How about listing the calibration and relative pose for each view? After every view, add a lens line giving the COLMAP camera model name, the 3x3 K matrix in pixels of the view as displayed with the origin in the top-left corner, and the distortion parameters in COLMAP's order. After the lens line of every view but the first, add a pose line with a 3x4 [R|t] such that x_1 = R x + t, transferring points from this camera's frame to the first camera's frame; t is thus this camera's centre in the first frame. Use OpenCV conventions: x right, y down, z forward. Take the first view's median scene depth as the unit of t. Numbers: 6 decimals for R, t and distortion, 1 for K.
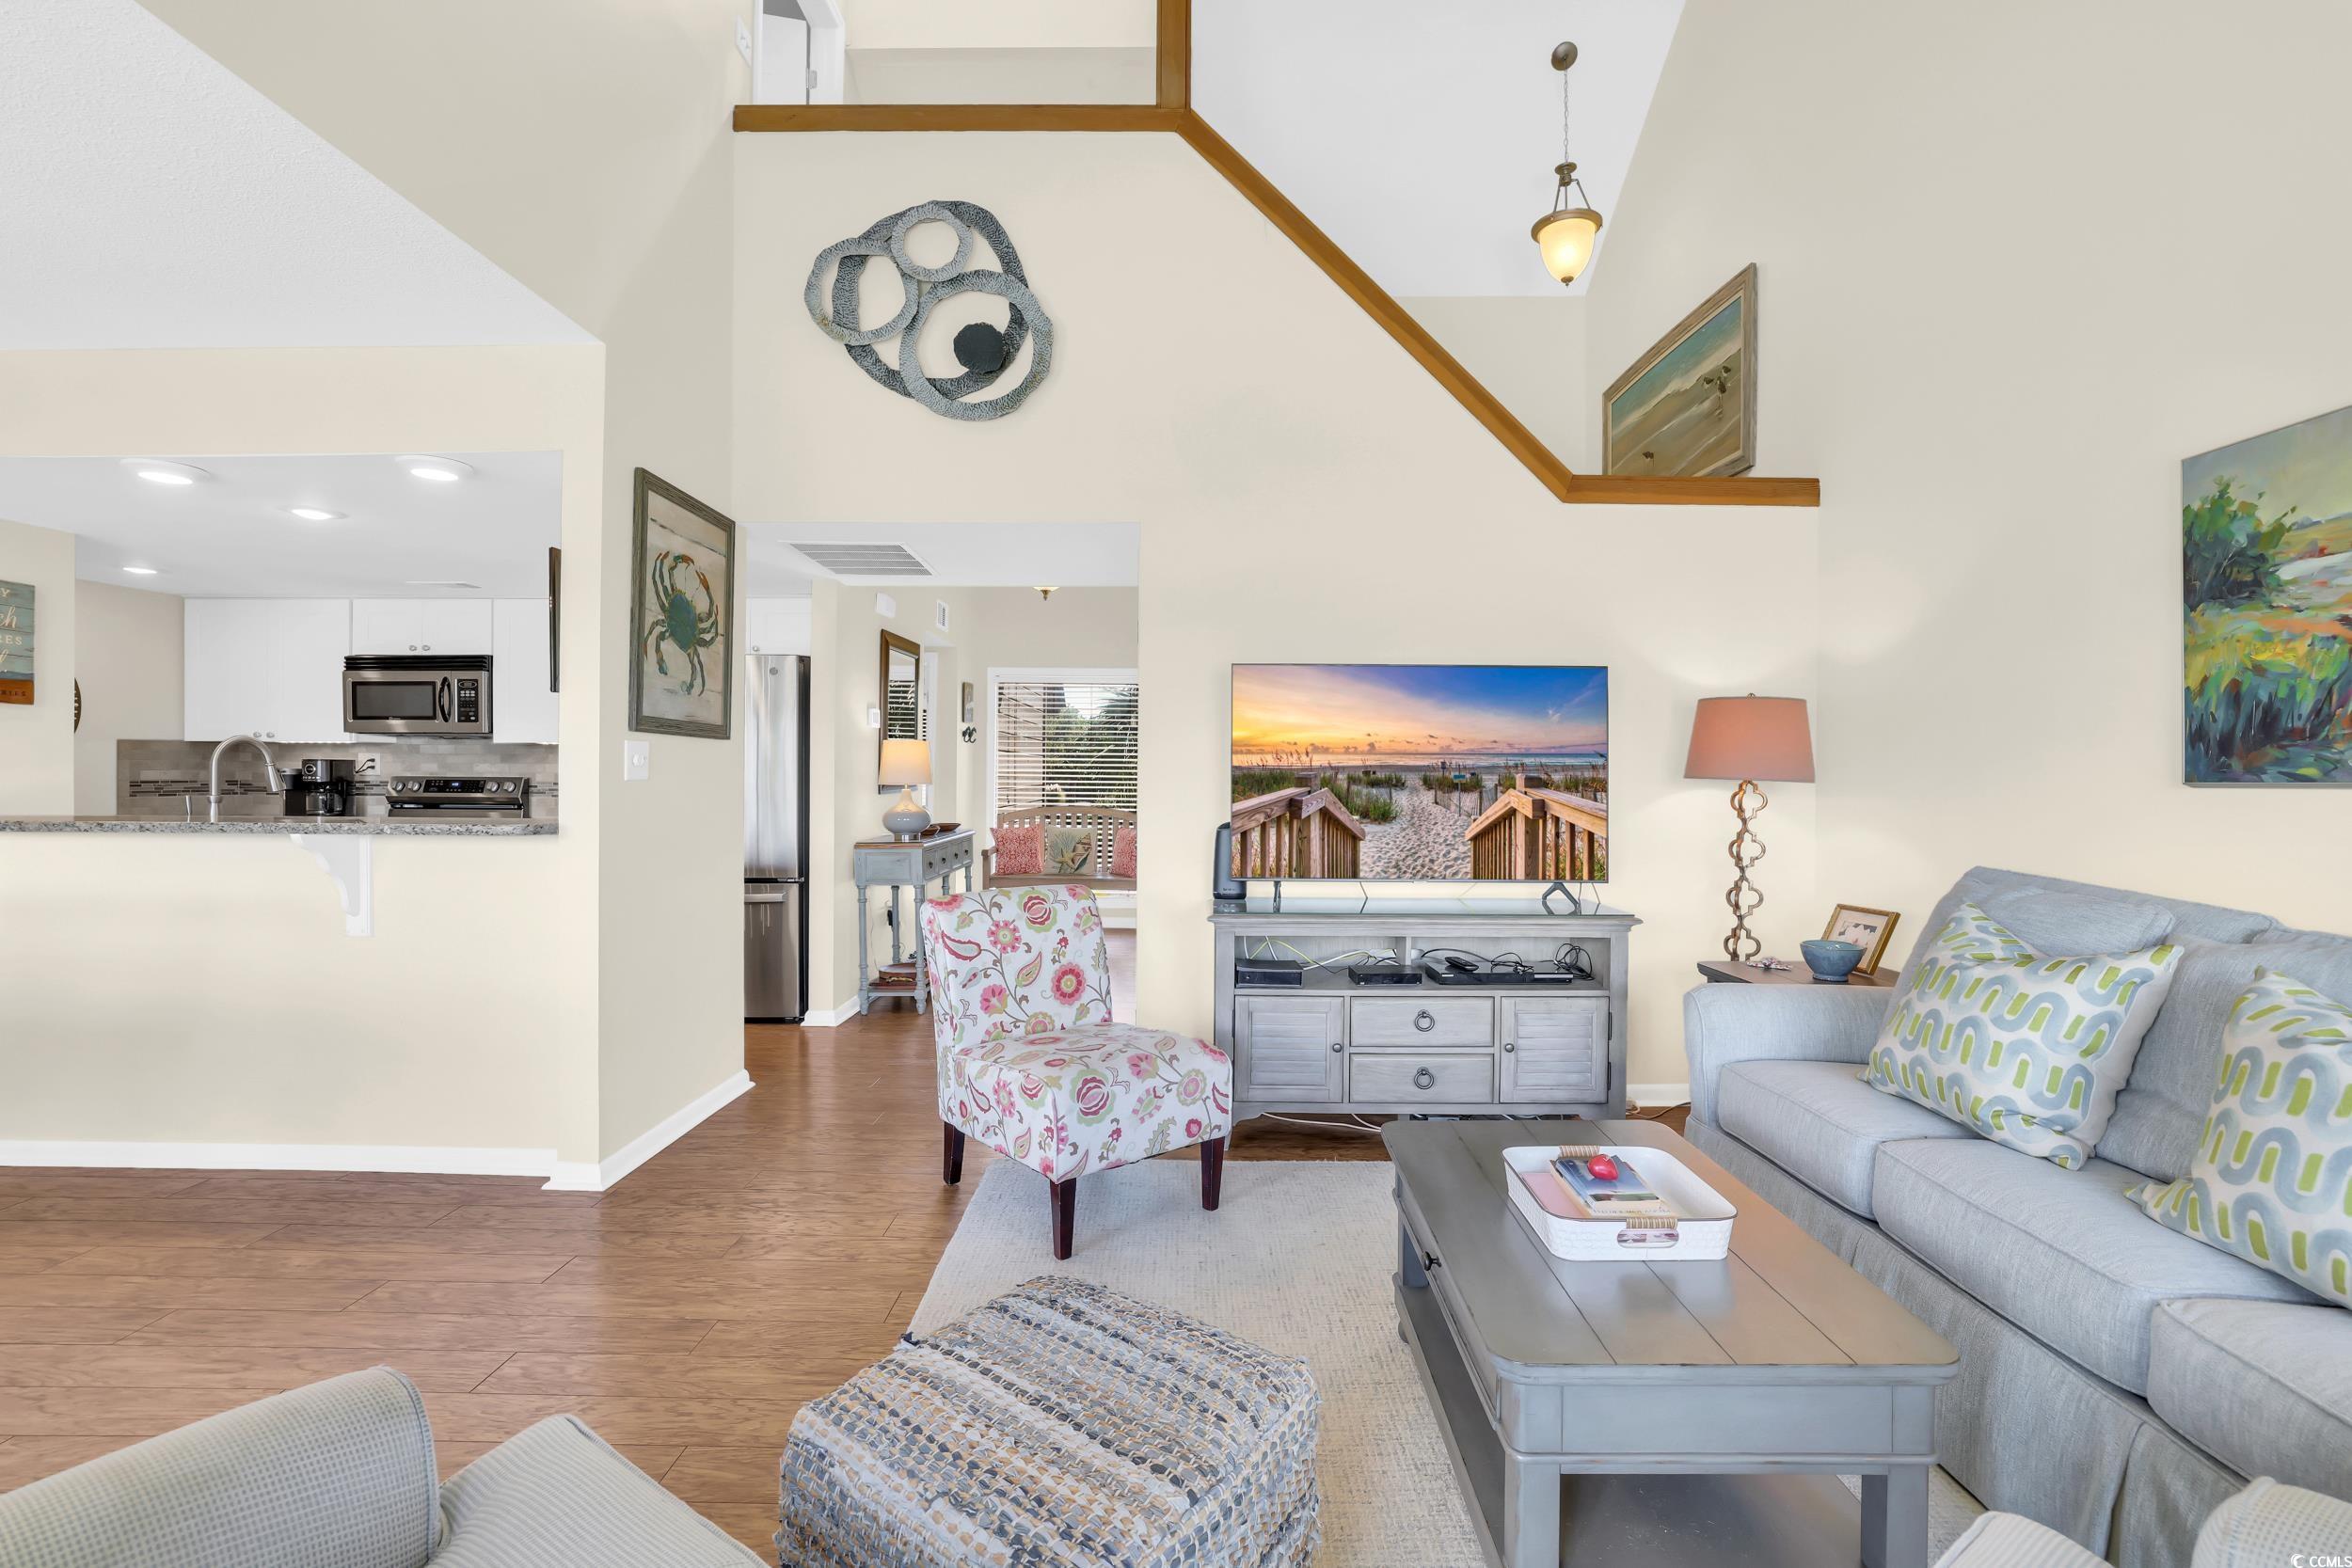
lens RADIAL K [[1002.5, 0, 1175.6], [0, 1002.5, 773.5], [0, 0, 1]] dist [-0.021141, 0.003238]
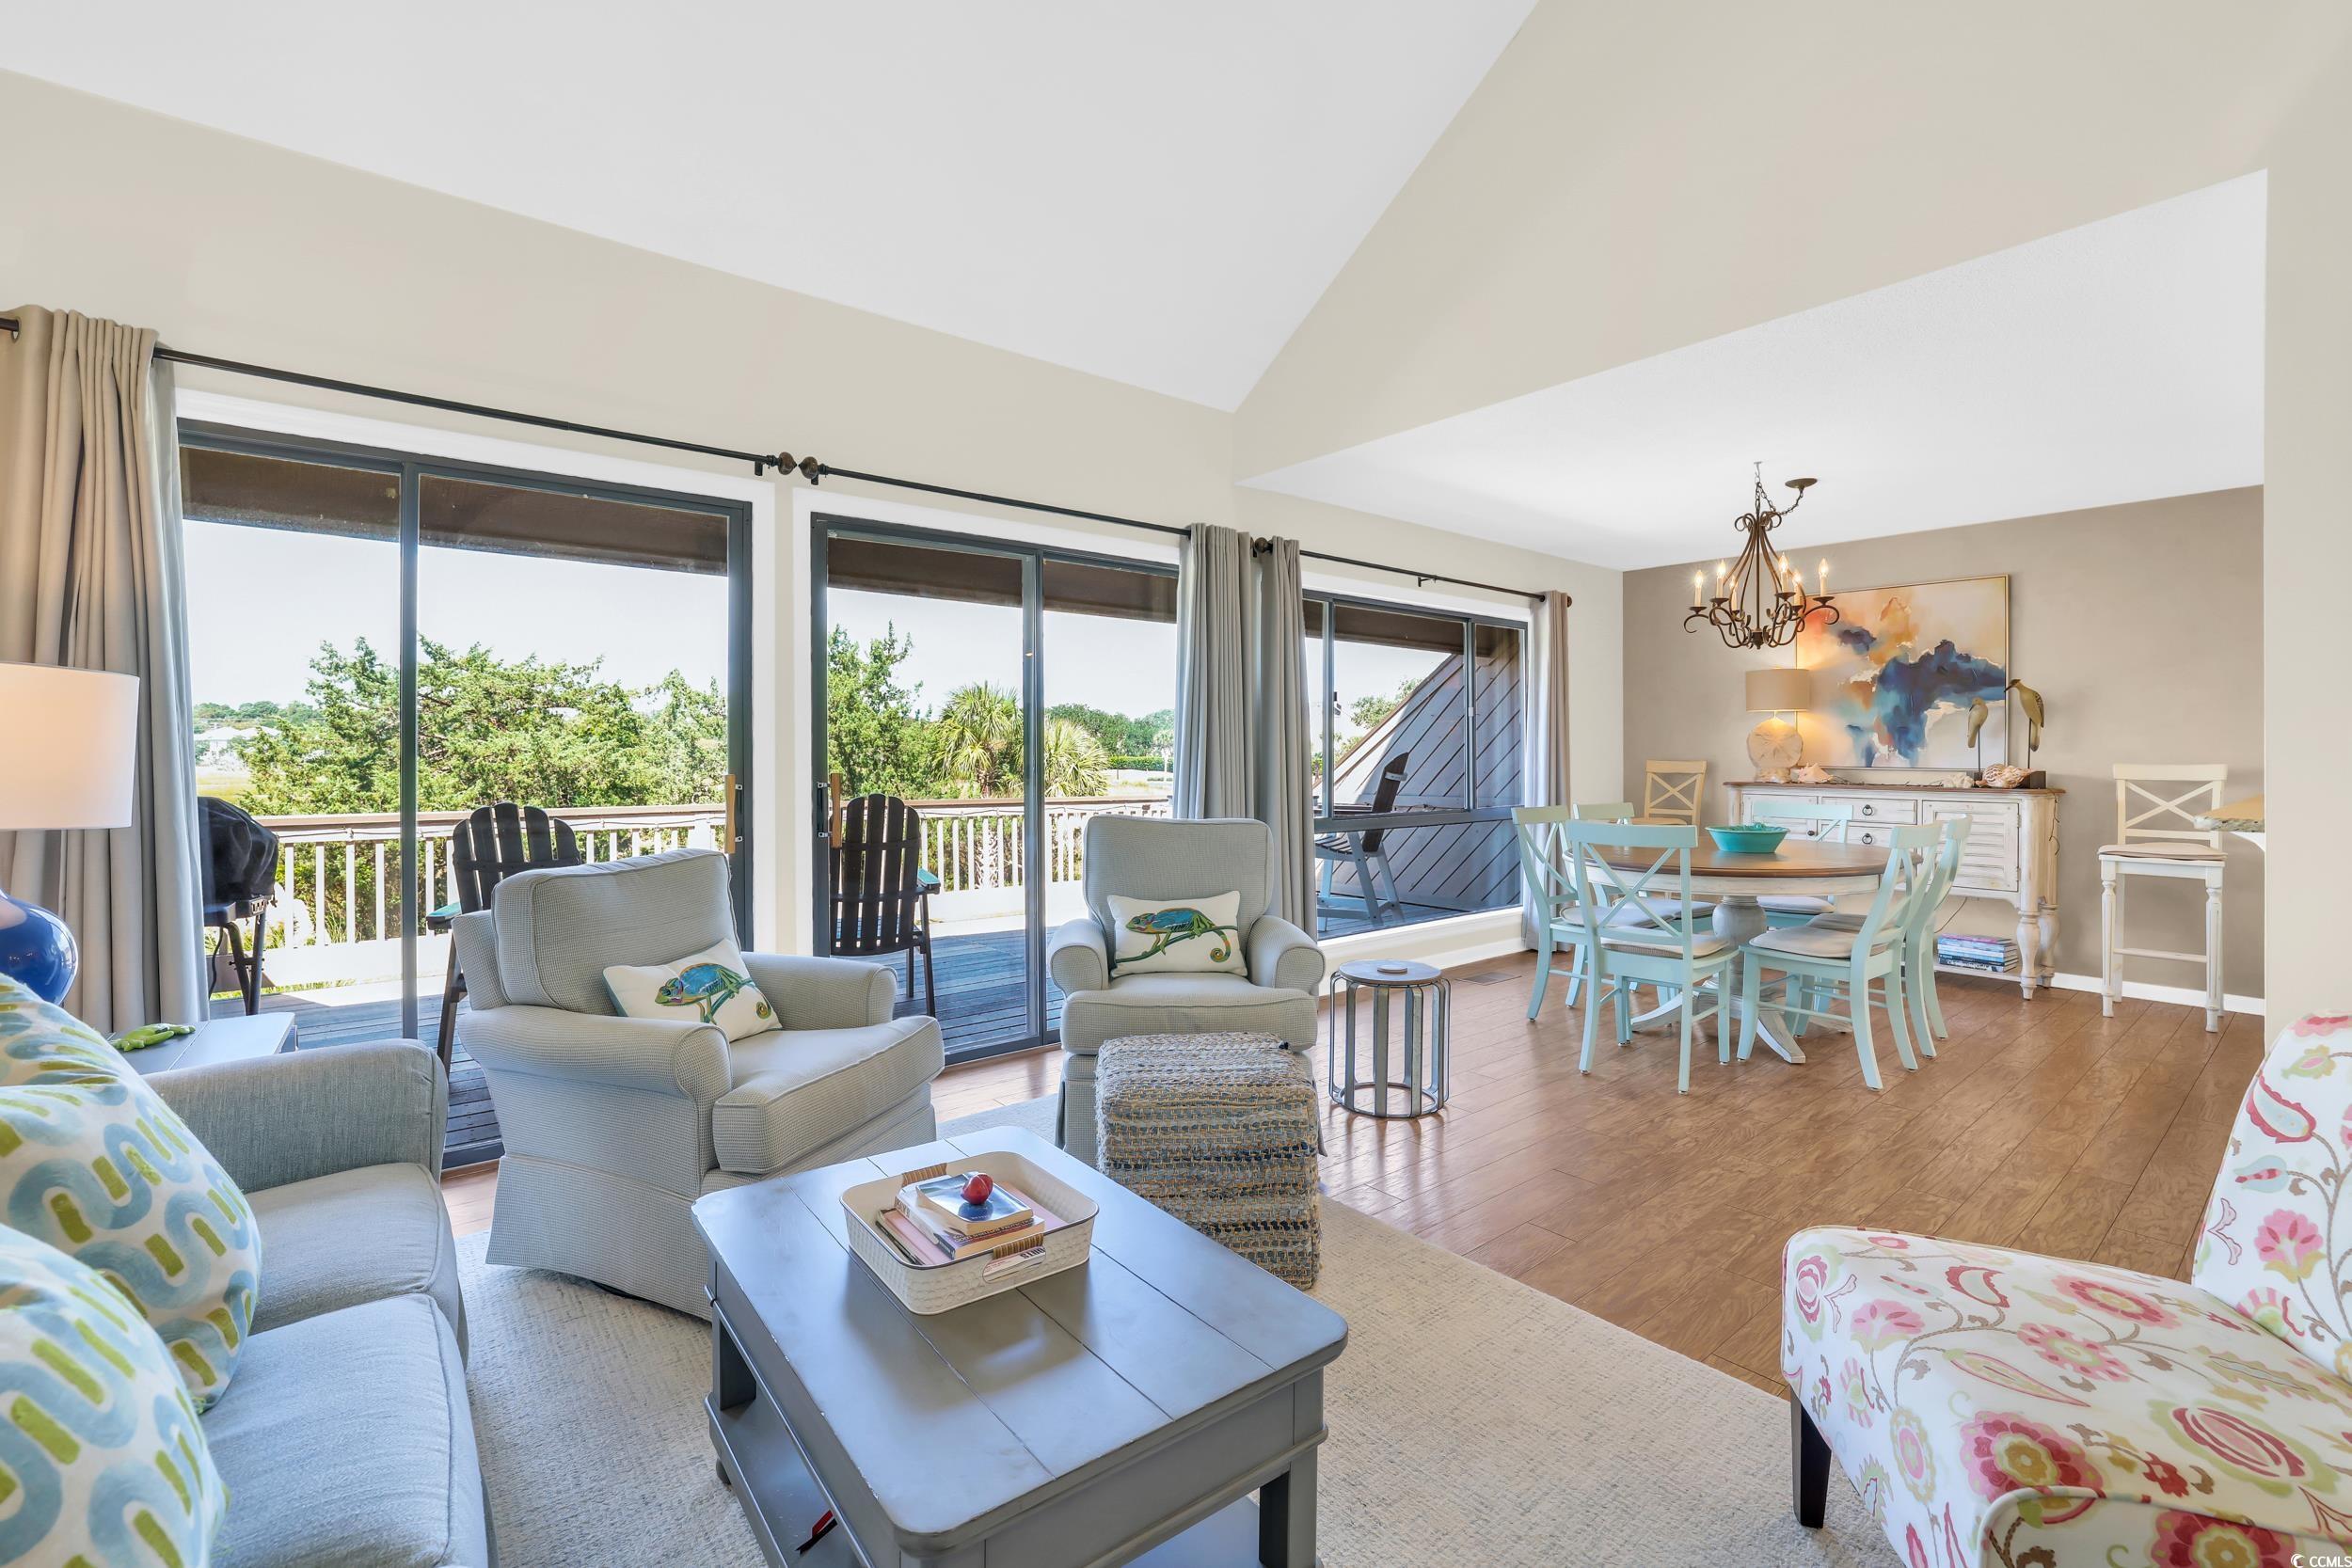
lens RADIAL K [[1002.5, 0, 1155.1], [0, 1002.5, 766.0], [0, 0, 1]] dist [-0.021141, 0.003238]
pose [[-0.781491, 0.000311, -0.623916, 0.304083], [-0.006371, 0.999944, 0.008479, 0.004084], [0.623883, 0.010601, -0.781445, 0.618300]]
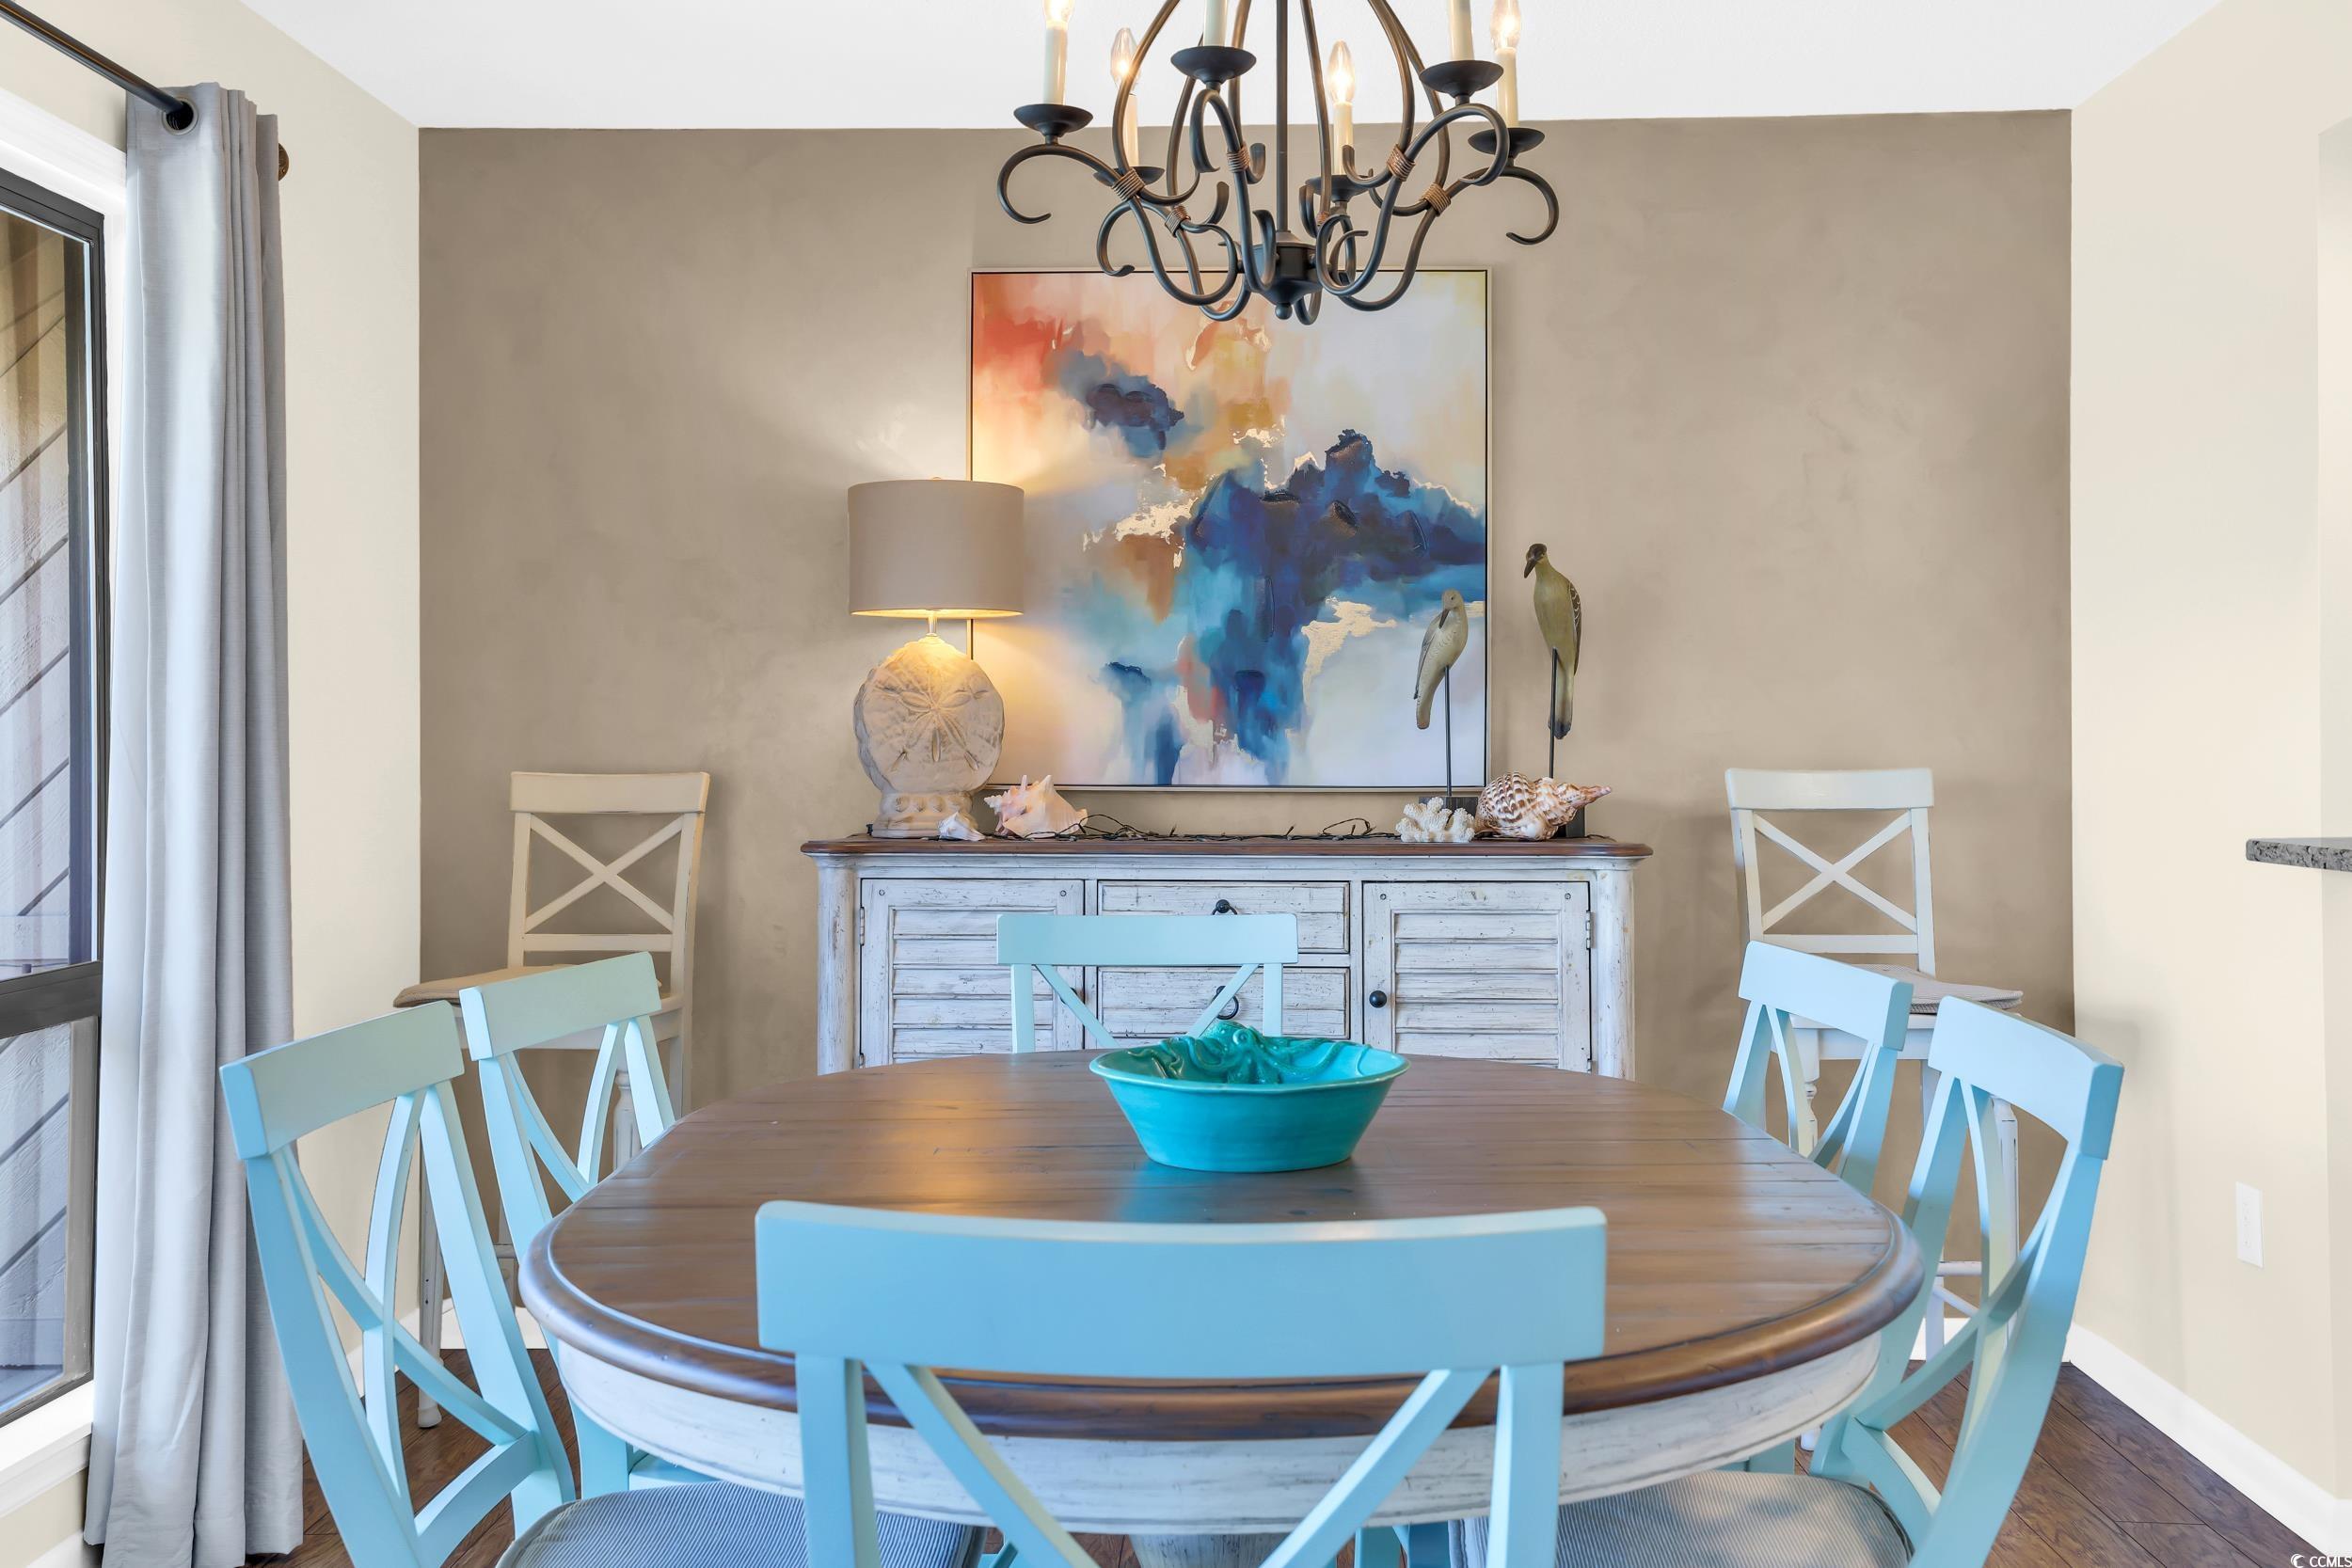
lens RADIAL K [[2183.4, 0, 1204.6], [0, 2183.4, 729.7], [0, 0, 1]] dist [0.058715, 0.000000]
pose [[-0.012012, -0.016201, -0.999797, -0.188232], [0.003579, 0.999862, -0.016245, 0.001749], [0.999921, -0.003774, -0.011952, 0.258862]]
